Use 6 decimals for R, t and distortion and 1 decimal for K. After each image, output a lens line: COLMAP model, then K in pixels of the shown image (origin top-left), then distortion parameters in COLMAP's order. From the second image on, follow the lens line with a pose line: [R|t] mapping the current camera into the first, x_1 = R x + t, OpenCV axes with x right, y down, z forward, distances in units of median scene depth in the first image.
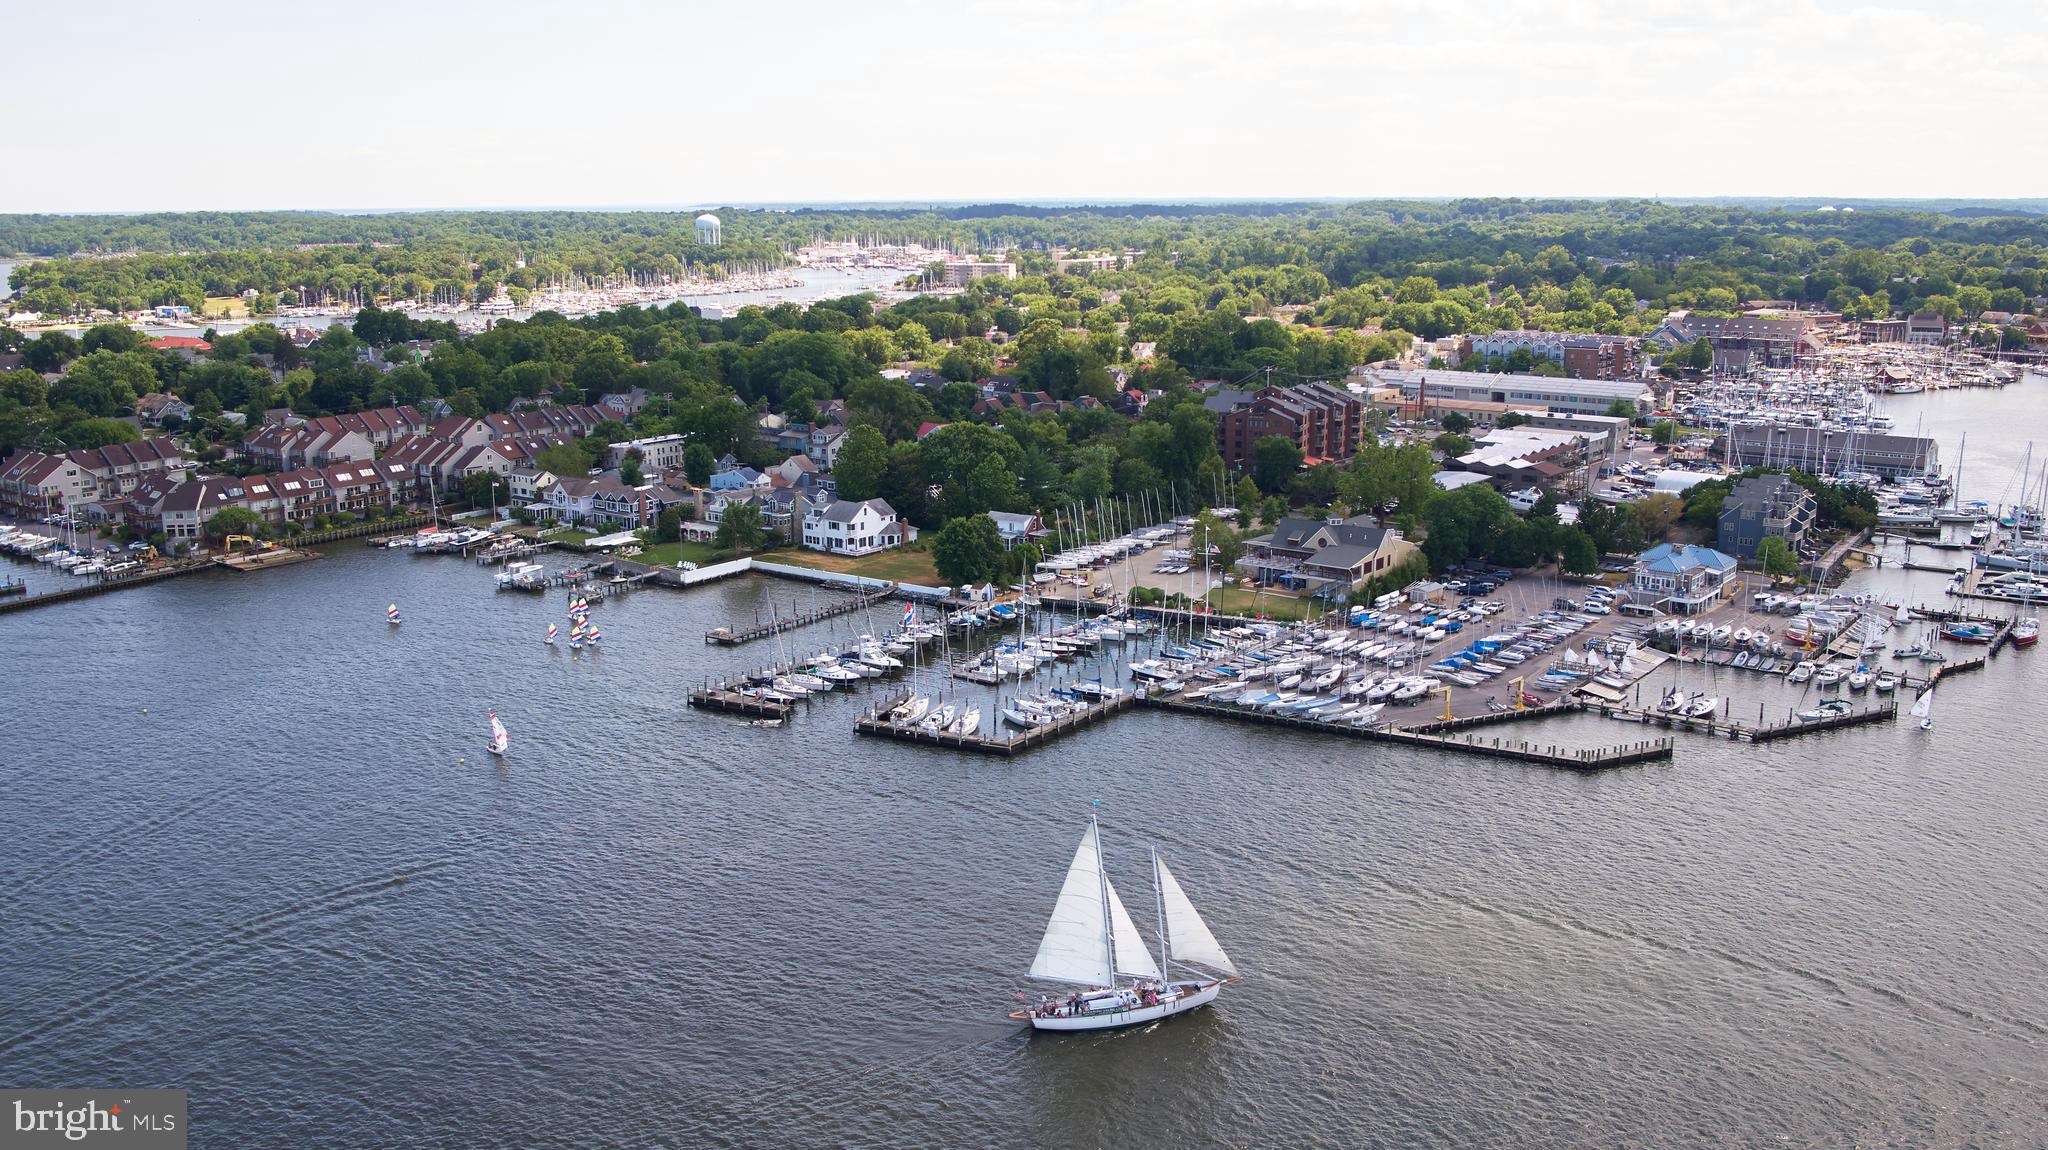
lens RADIAL K [[1747.9, 0, 1017.1], [0, 1747.9, 572.5], [0, 0, 1]] dist [-0.094484, 0.025404]
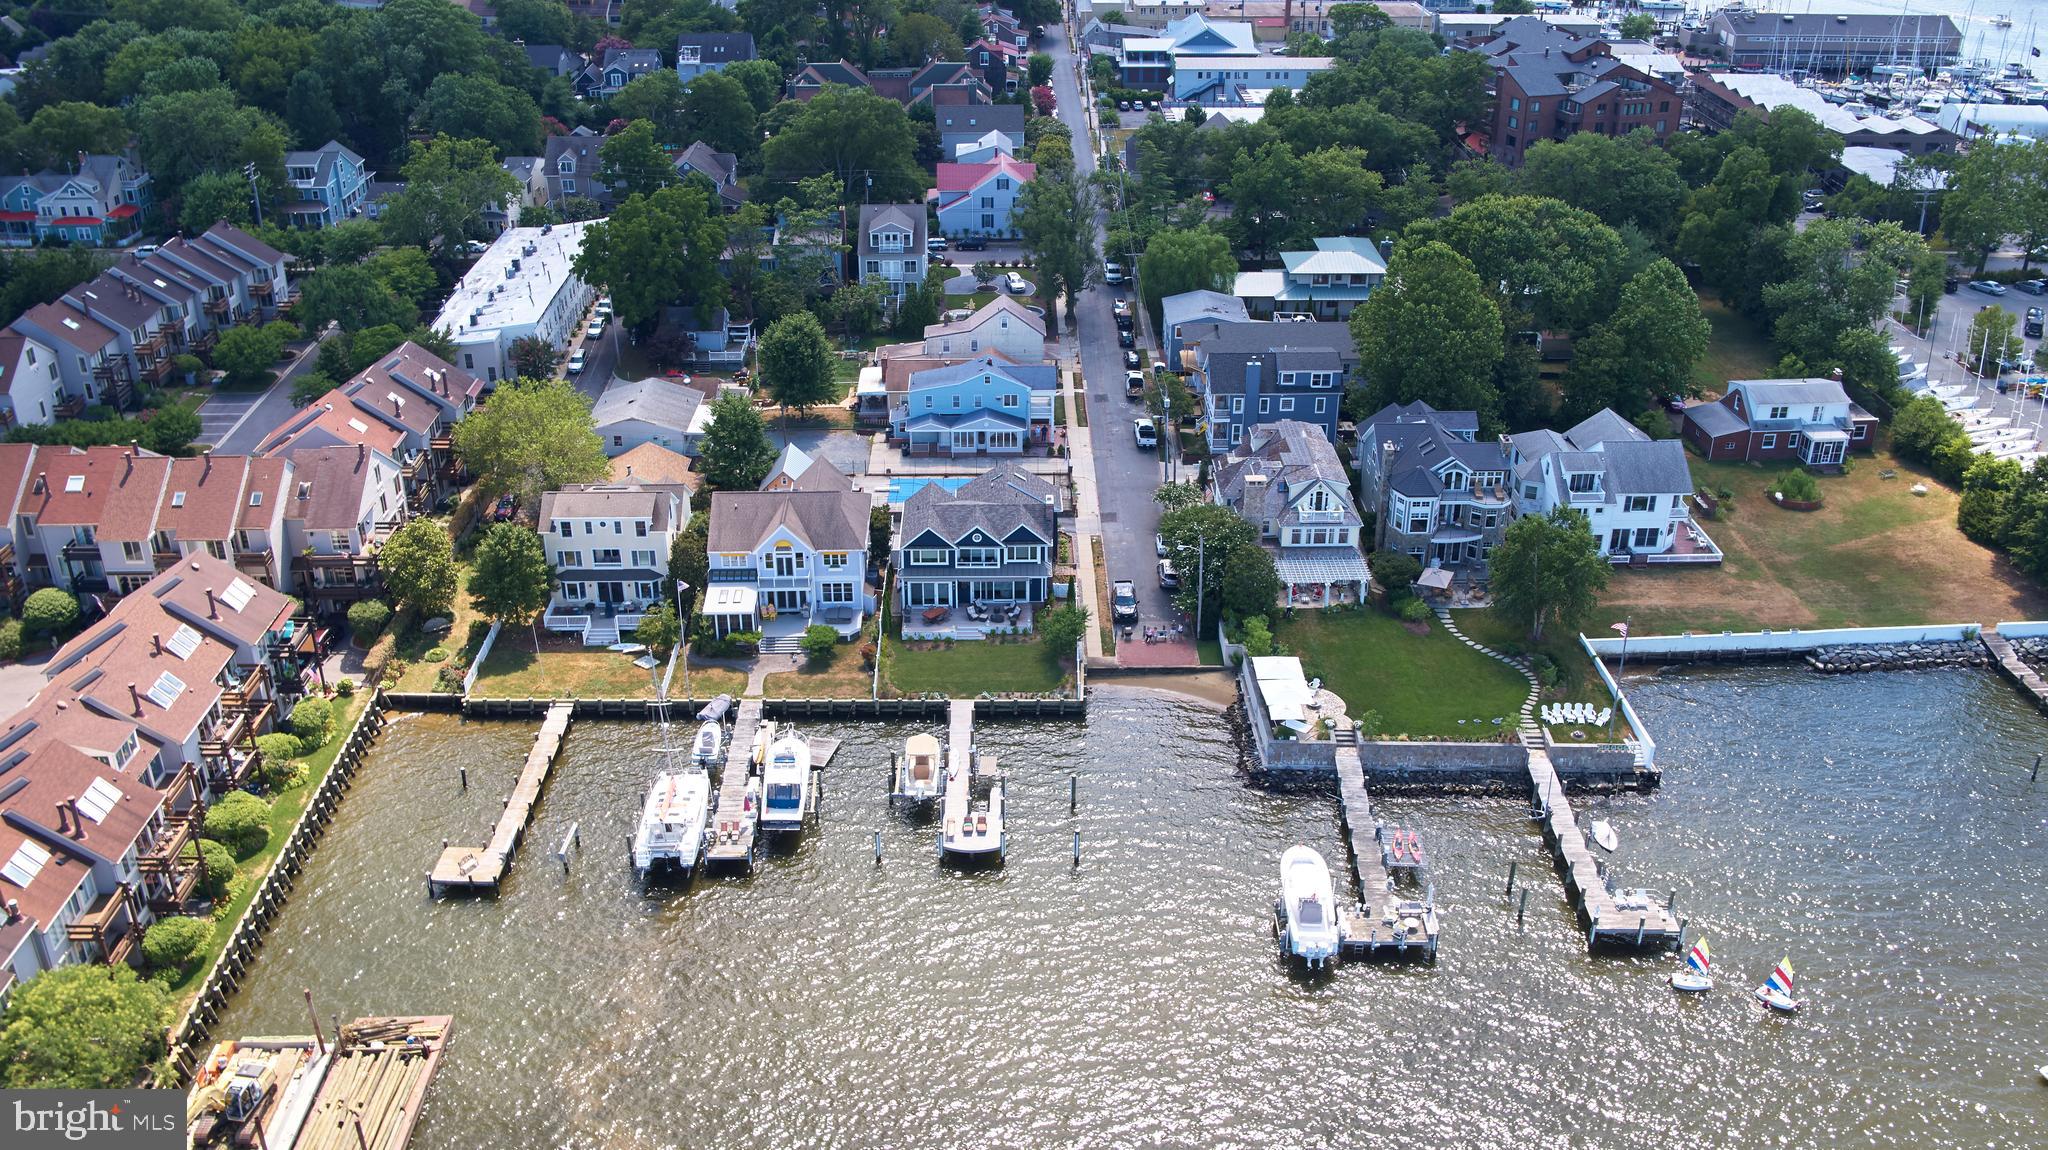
lens RADIAL K [[1778.9, 0, 1017.6], [0, 1778.9, 580.4], [0, 0, 1]] dist [-0.060084, 0.024409]
pose [[0.788764, -0.280822, 0.546800, -0.443078], [0.131512, 0.946043, 0.296154, -0.149539], [-0.600463, -0.161685, 0.783136, 0.675856]]
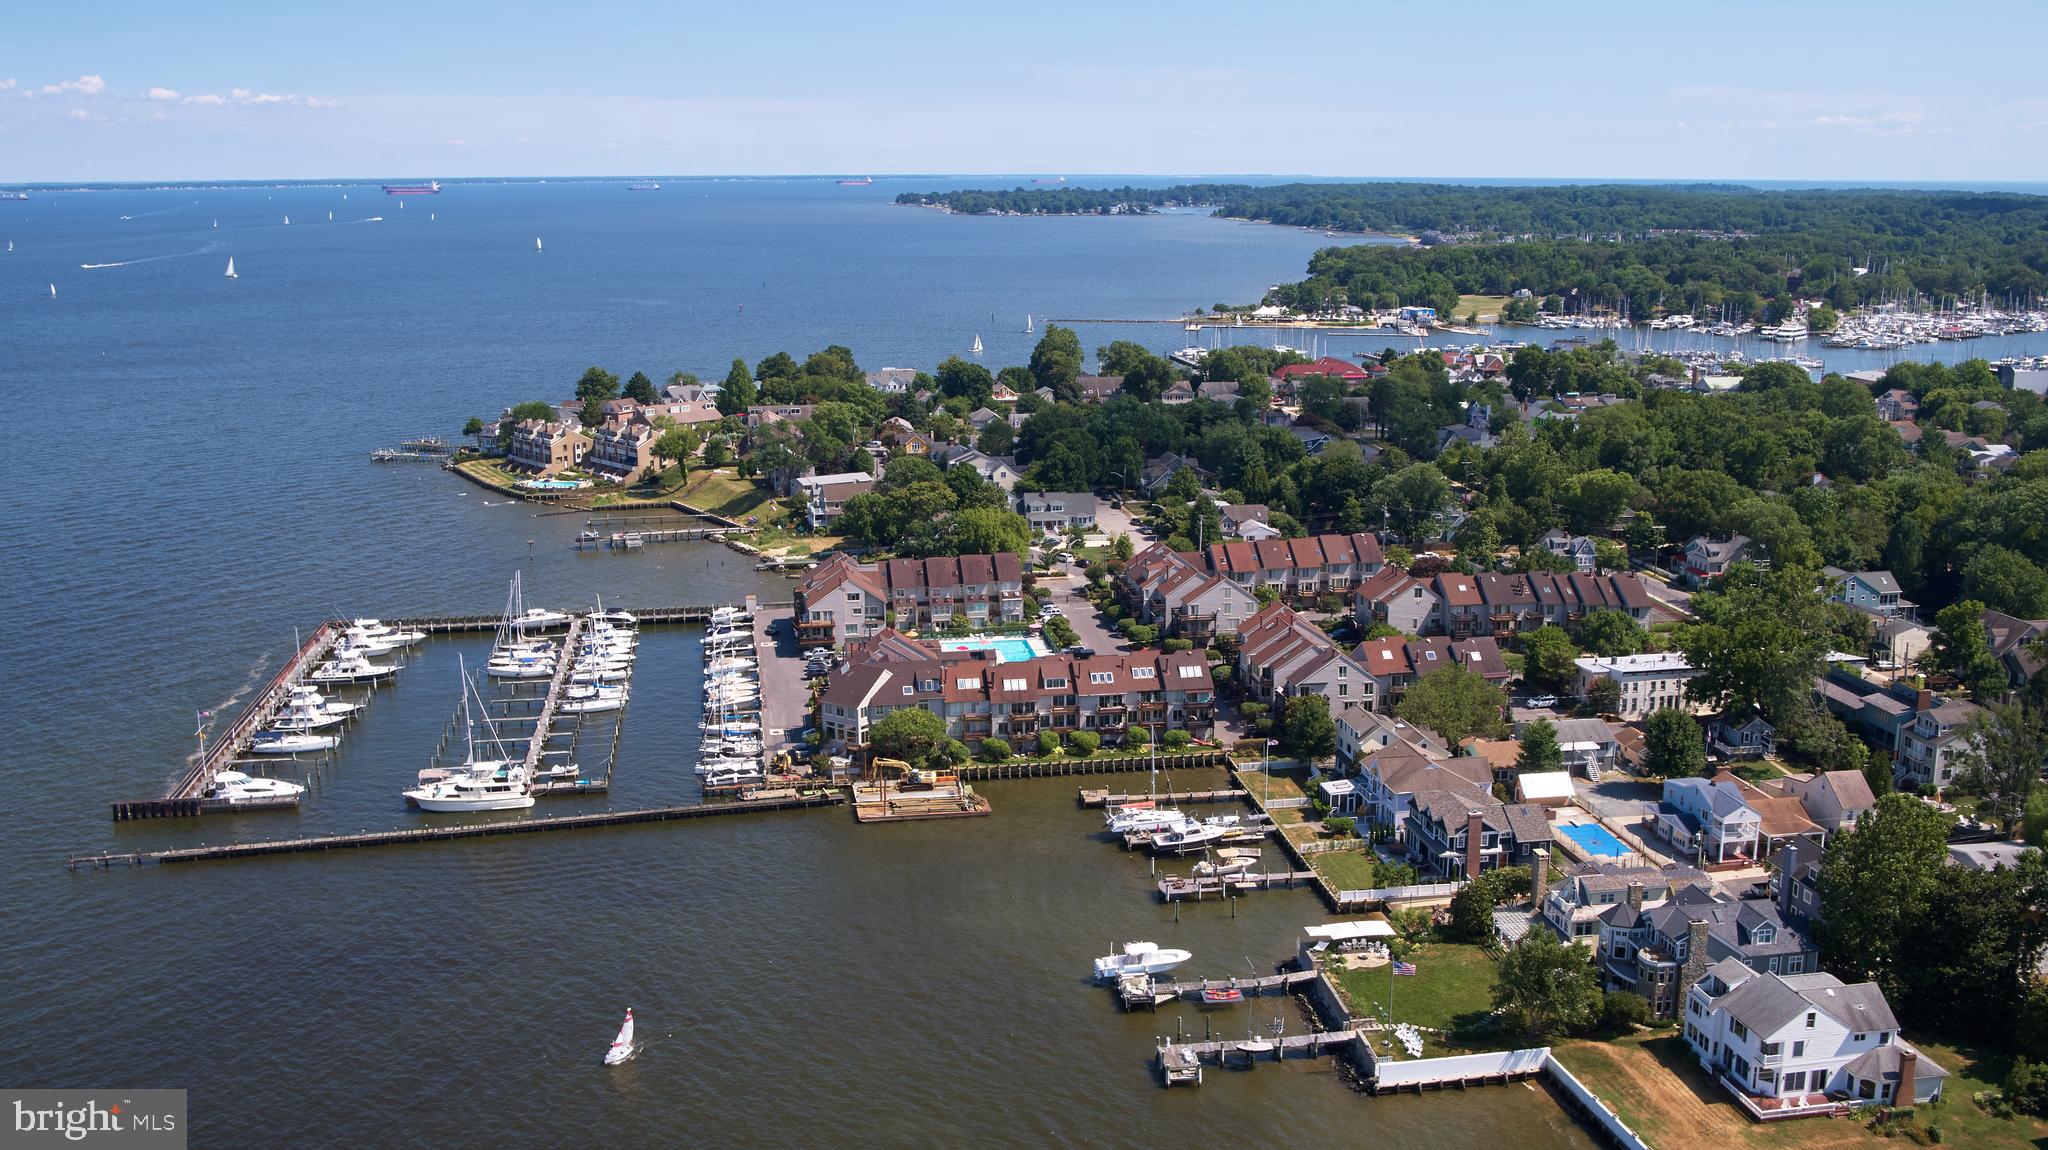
lens RADIAL K [[1778.9, 0, 1016.3], [0, 1778.9, 591.5], [0, 0, 1]] dist [-0.060084, 0.024409]
pose [[0.721292, 0.153888, -0.675319, 0.051815], [-0.139966, 0.987275, 0.075481, -0.139172], [0.678342, 0.040078, 0.733653, 0.471623]]
